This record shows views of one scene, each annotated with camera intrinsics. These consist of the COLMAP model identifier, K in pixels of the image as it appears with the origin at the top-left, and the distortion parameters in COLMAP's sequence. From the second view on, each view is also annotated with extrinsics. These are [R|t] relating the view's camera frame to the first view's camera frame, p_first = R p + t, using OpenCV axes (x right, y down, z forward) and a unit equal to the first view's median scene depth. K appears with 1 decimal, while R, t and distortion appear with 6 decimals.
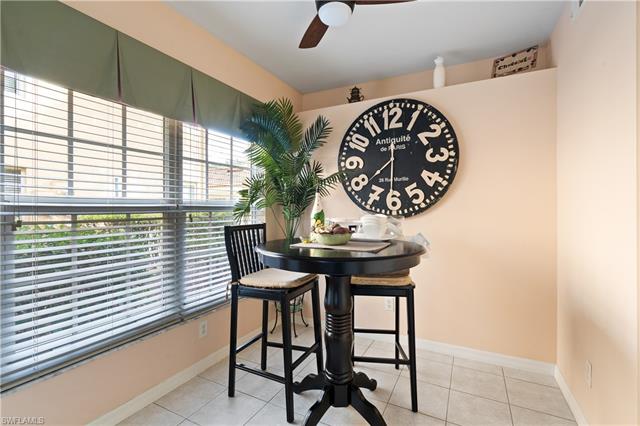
lens RADIAL K [[293.3, 0, 320.0], [0, 293.3, 203.1], [0, 0, 1]] dist [-0.005812, 0.001861]
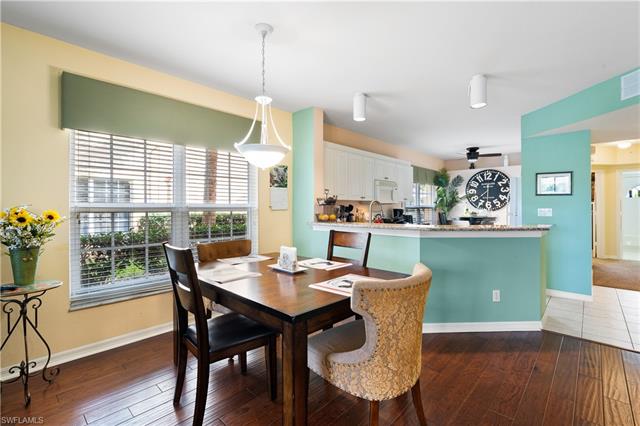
lens RADIAL K [[293.3, 0, 316.6], [0, 293.3, 207.8], [0, 0, 1]] dist [-0.005812, 0.001861]
pose [[0.962847, -0.006505, -0.269969, -0.579752], [0.008958, 0.999929, 0.007855, -0.018619], [0.269898, -0.009982, 0.962837, -2.154492]]
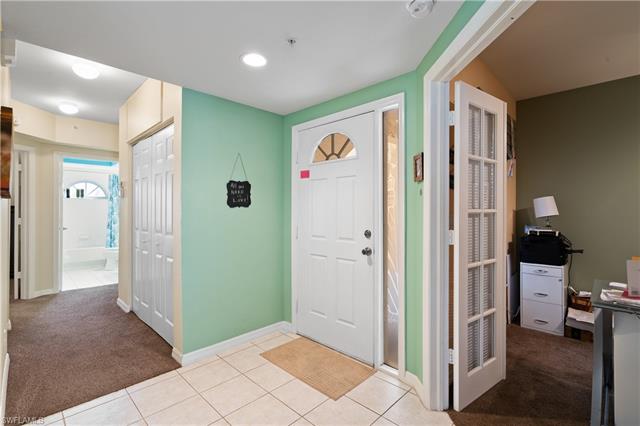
lens RADIAL K [[293.3, 0, 316.1], [0, 293.3, 209.0], [0, 0, 1]] dist [-0.005812, 0.001861]
pose [[0.292431, 0.001306, 0.956286, 0.126204], [-0.010490, 0.999943, 0.001843, -0.009442], [-0.956229, -0.010570, 0.292428, -0.868059]]
